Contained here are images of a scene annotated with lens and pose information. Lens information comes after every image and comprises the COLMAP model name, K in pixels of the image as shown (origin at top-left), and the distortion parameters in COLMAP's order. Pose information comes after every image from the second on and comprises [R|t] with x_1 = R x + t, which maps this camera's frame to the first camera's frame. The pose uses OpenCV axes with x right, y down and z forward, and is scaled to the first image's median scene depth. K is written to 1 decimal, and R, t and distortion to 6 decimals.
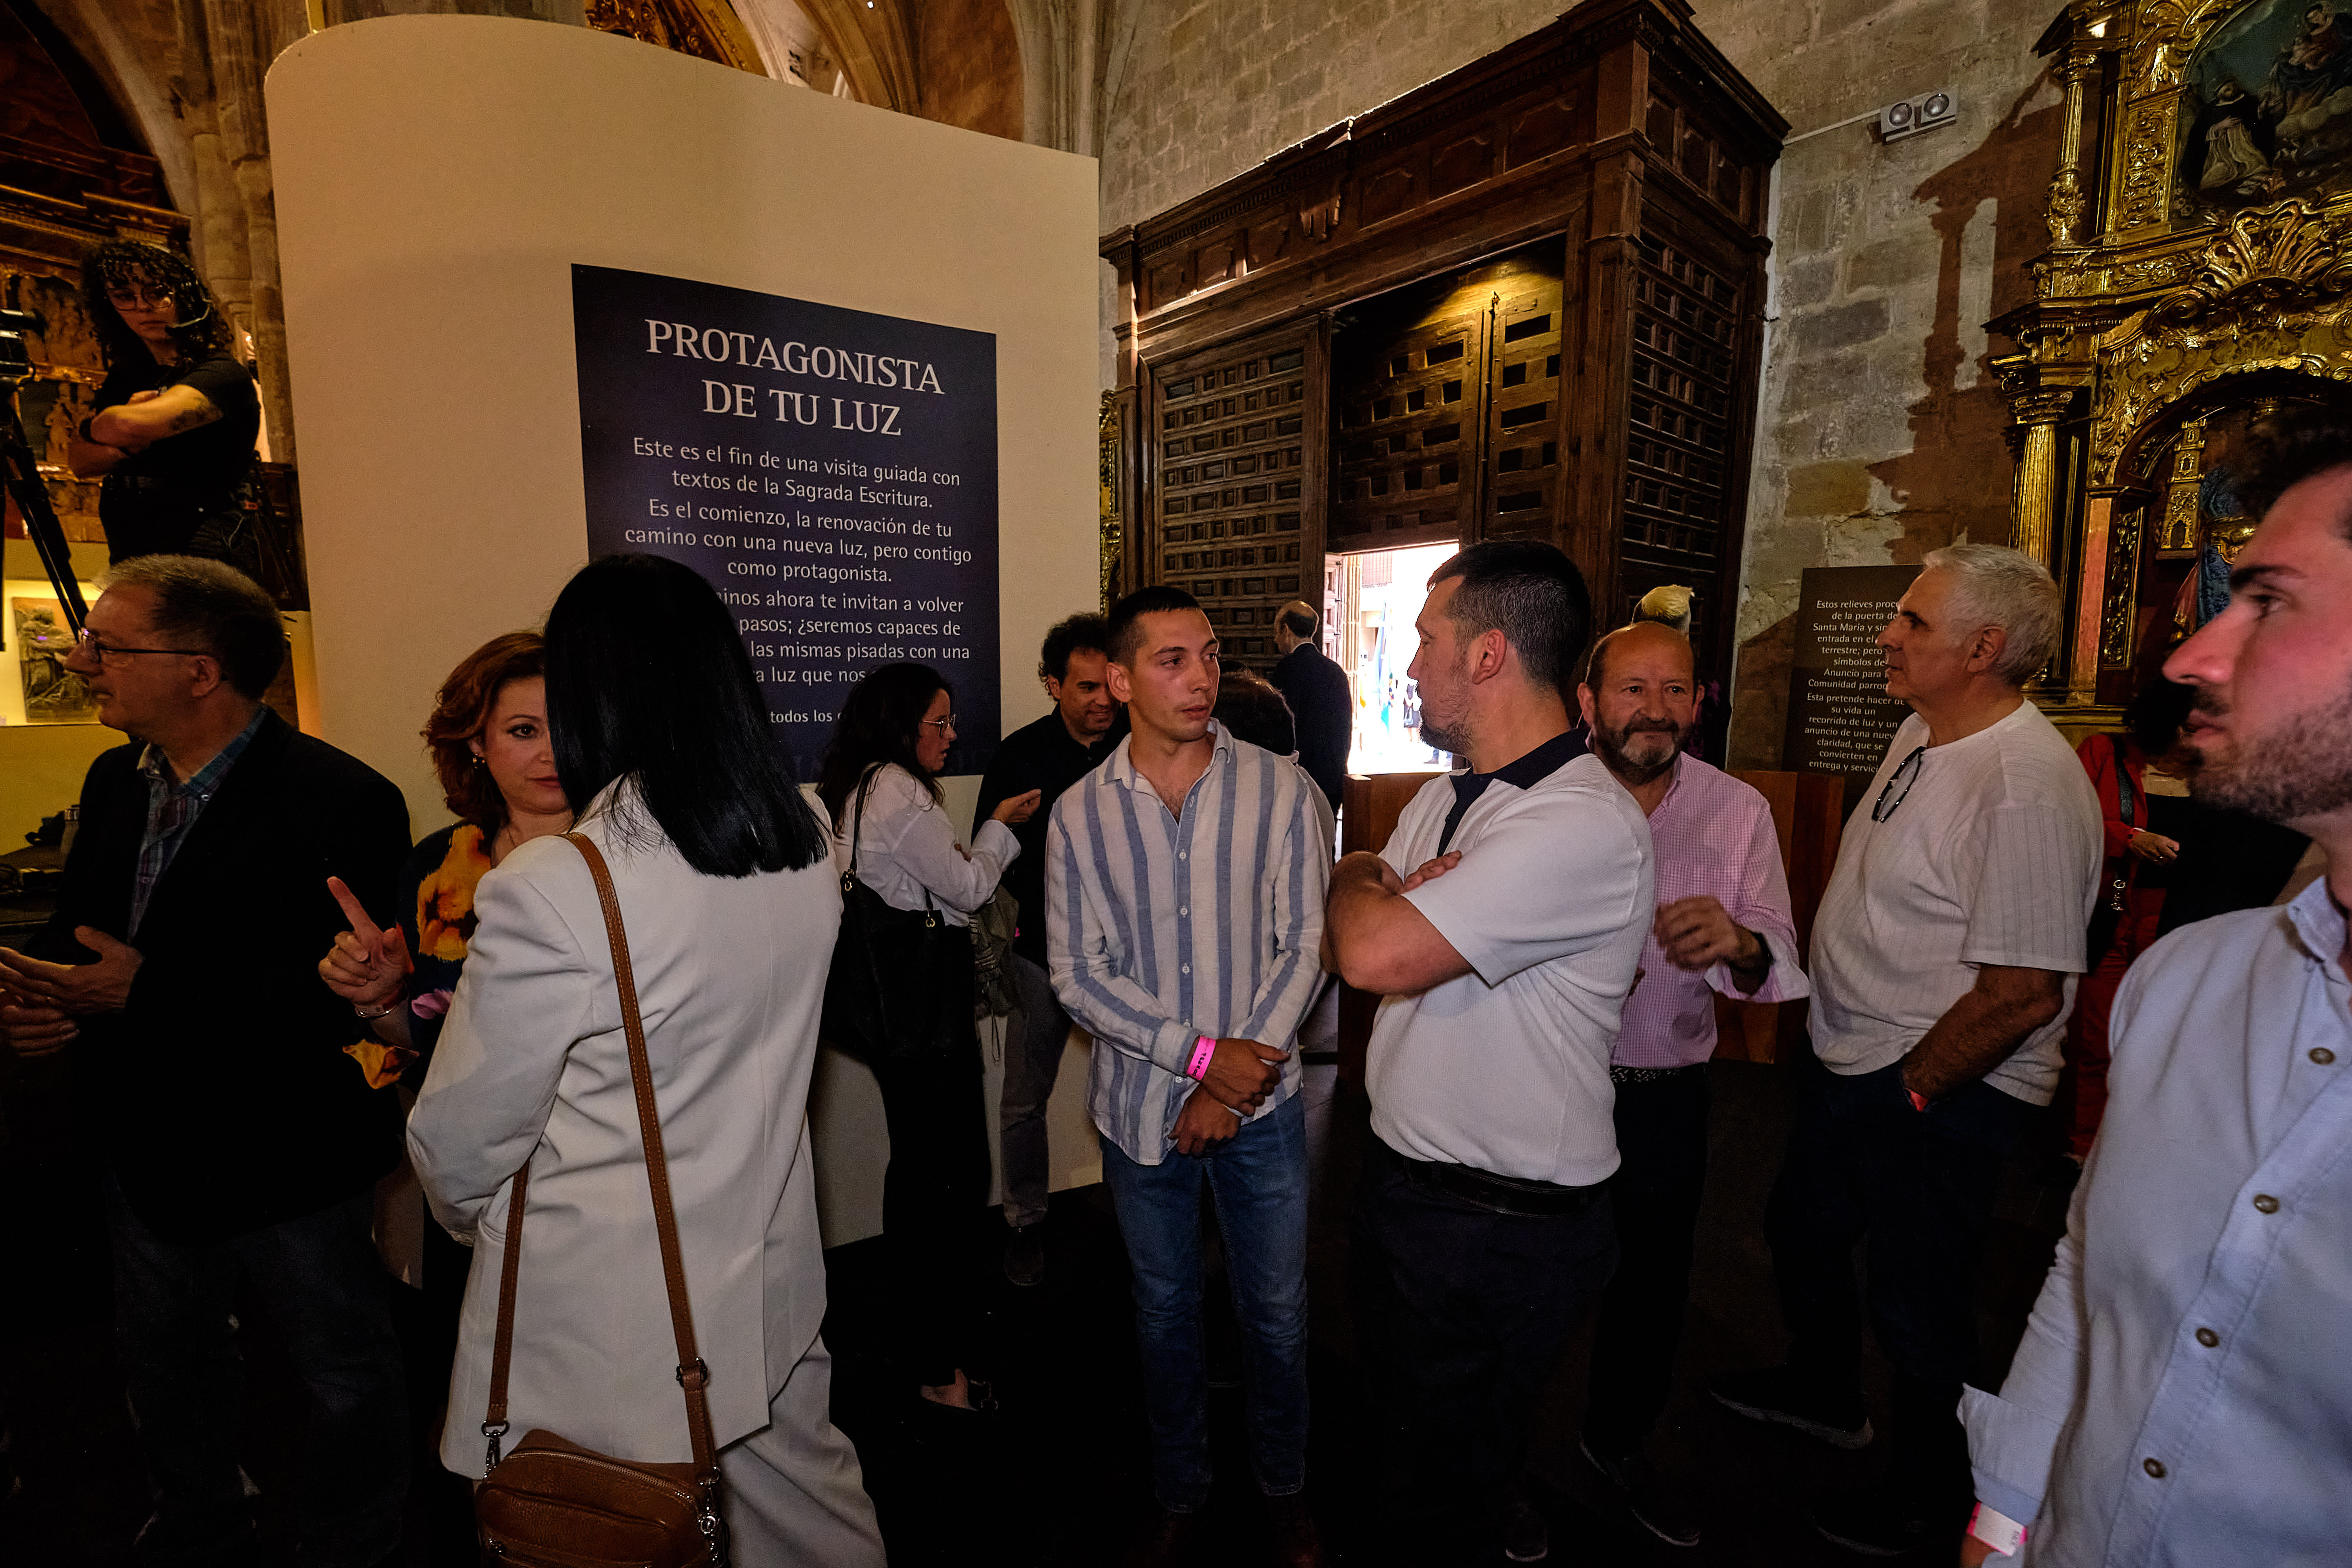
lens RADIAL K [[1037.9, 0, 1164.8], [0, 1037.9, 767.4], [0, 0, 1]] dist [0.001332, 0.001037]
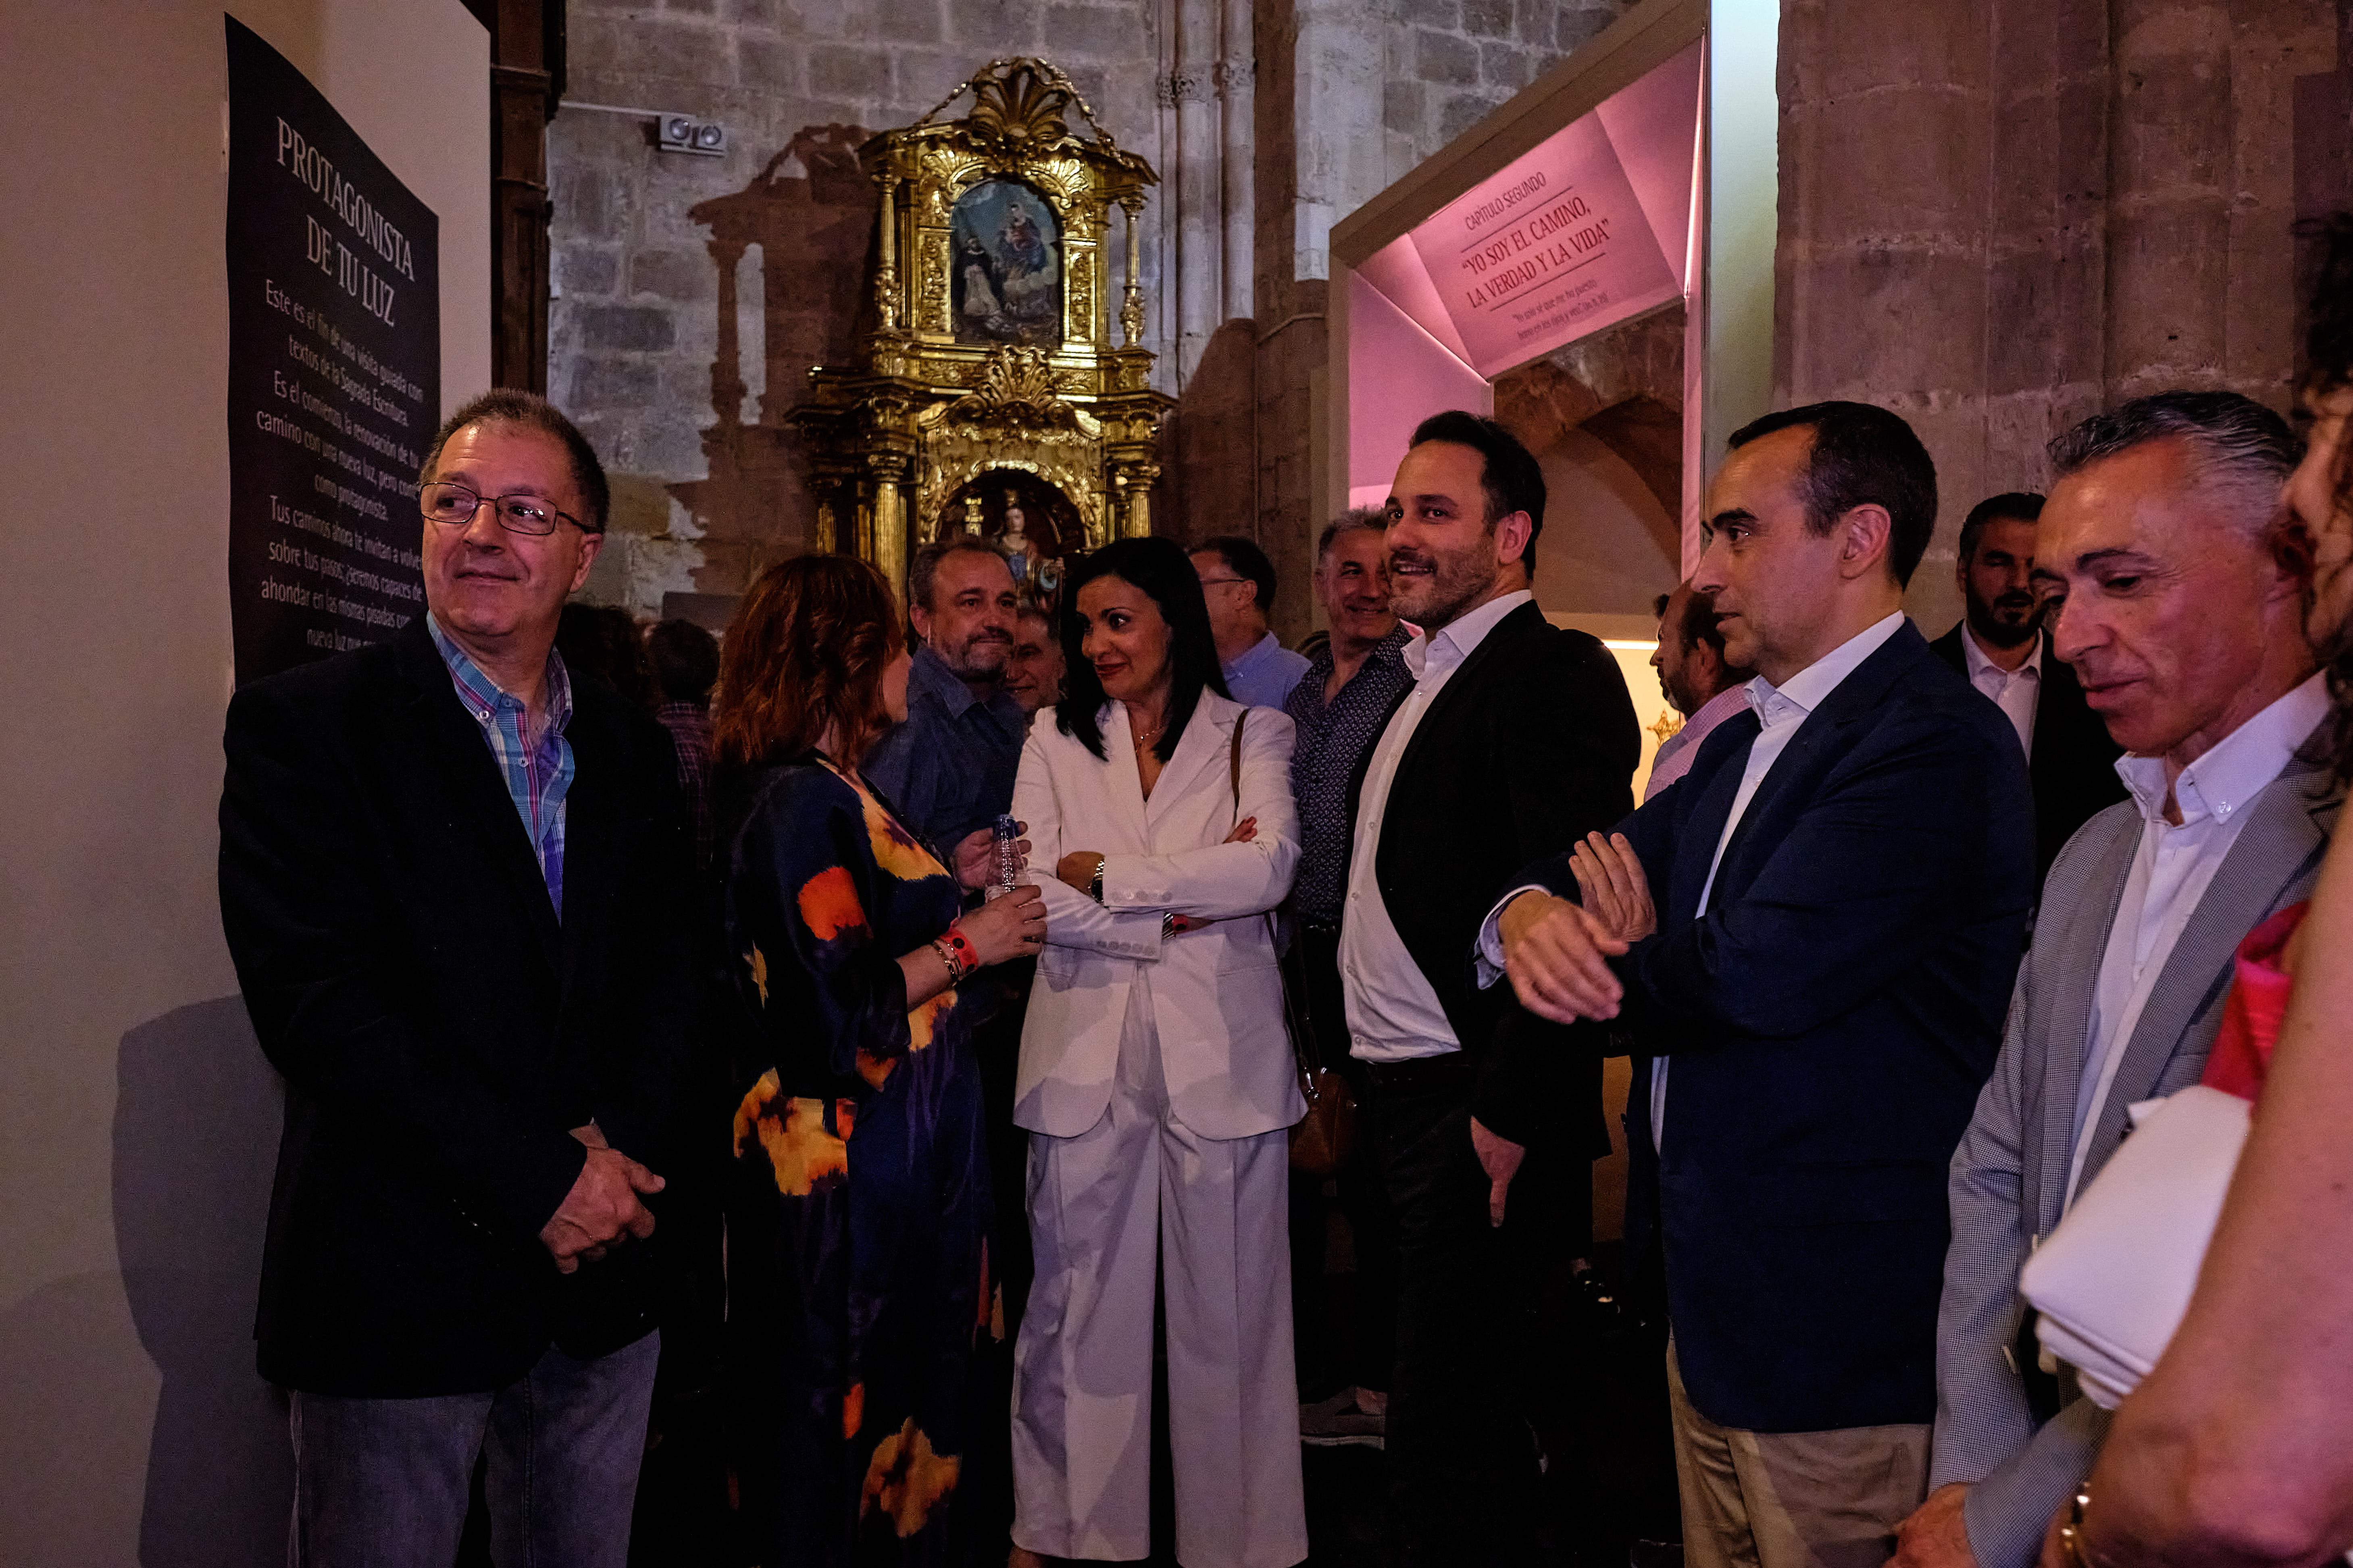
lens RADIAL K [[1653.3, 0, 1173.4], [0, 1653.3, 784.0], [0, 0, 1]] dist [-0.018804, 0.005185]
pose [[0.403388, -0.026958, 0.914632, -0.511806], [0.089694, 0.995917, -0.010205, 0.030502], [-0.910622, 0.086153, 0.404159, 0.022117]]
